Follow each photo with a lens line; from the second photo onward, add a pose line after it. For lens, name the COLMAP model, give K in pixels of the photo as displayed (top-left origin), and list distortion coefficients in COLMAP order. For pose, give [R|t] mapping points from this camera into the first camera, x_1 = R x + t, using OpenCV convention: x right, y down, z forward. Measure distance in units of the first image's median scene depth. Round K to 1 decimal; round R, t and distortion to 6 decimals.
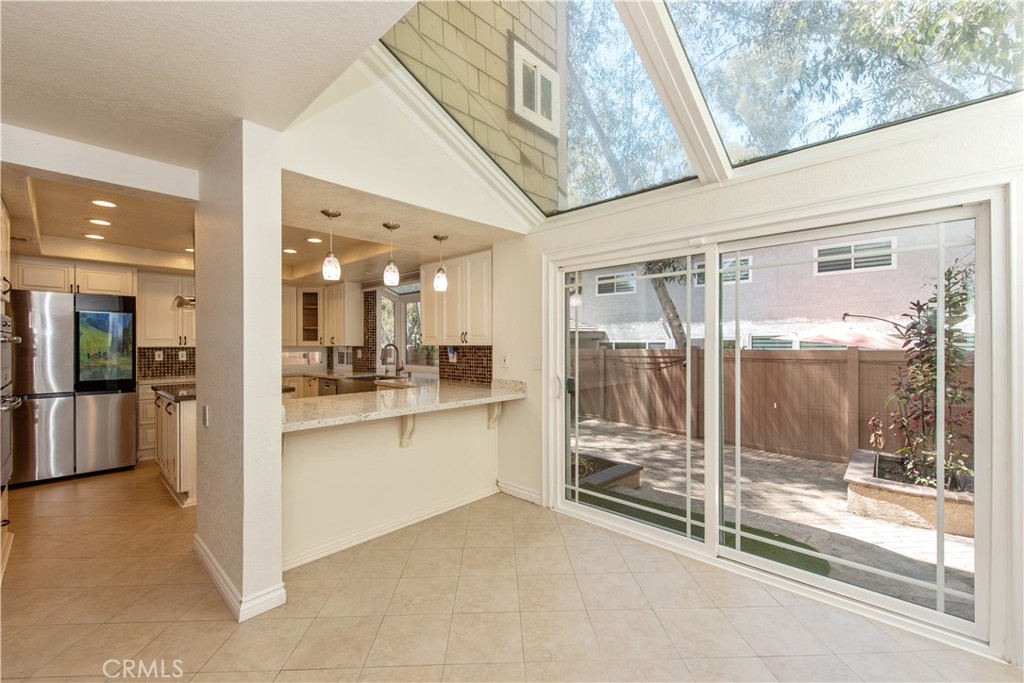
lens RADIAL K [[423.8, 0, 510.6], [0, 423.8, 342.3], [0, 0, 1]] dist [0.004967, 0.000286]
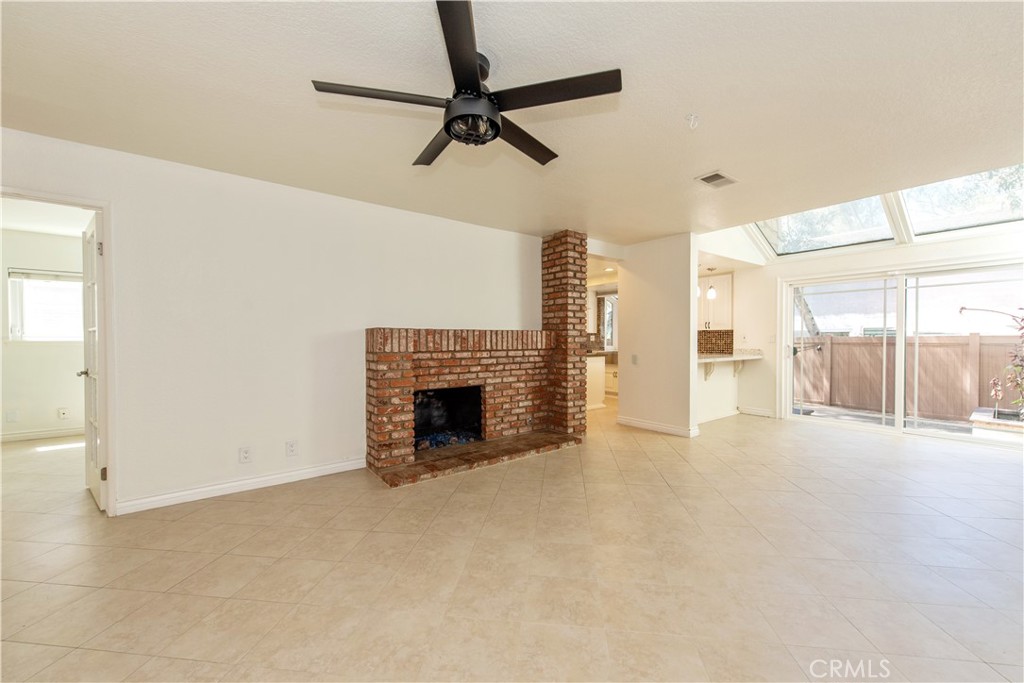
lens RADIAL K [[403.0, 0, 508.4], [0, 403.0, 342.9], [0, 0, 1]] dist [0.012511, -0.003095]
pose [[0.987621, 0.002679, -0.156833, -0.702246], [-0.000733, 0.999922, 0.012466, 0.043277], [0.156854, -0.012197, 0.987546, -0.785035]]
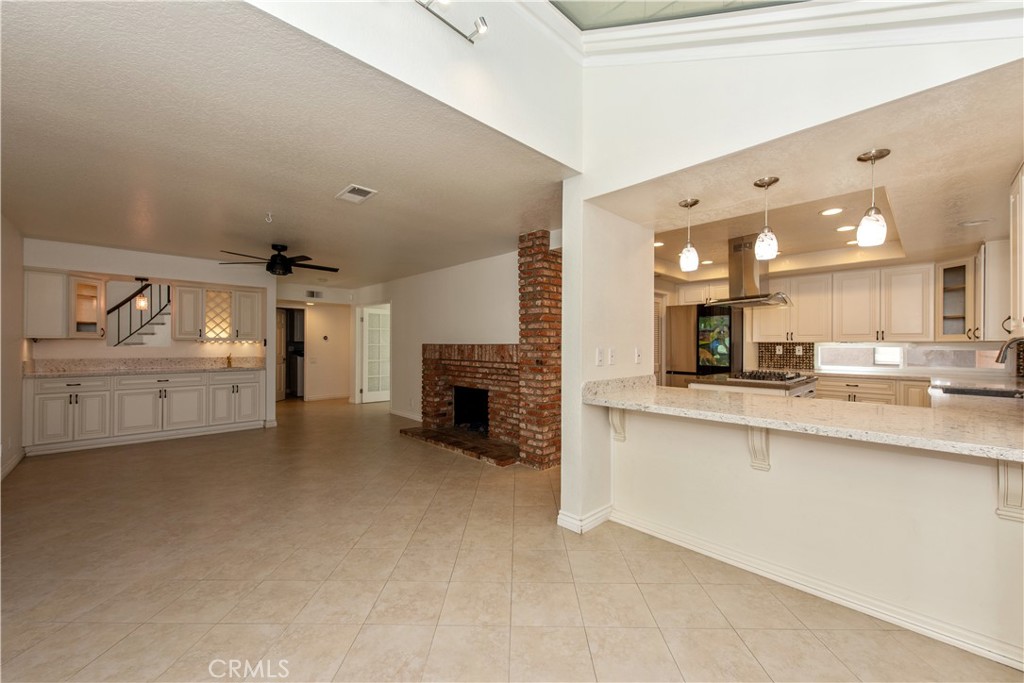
lens RADIAL K [[403.0, 0, 517.5], [0, 403.0, 342.4], [0, 0, 1]] dist [0.012511, -0.003095]
pose [[-0.043071, 0.001220, -0.999071, 0.412982], [0.001429, 0.999998, 0.001160, 0.013782], [0.999071, -0.001377, -0.043073, 0.498472]]
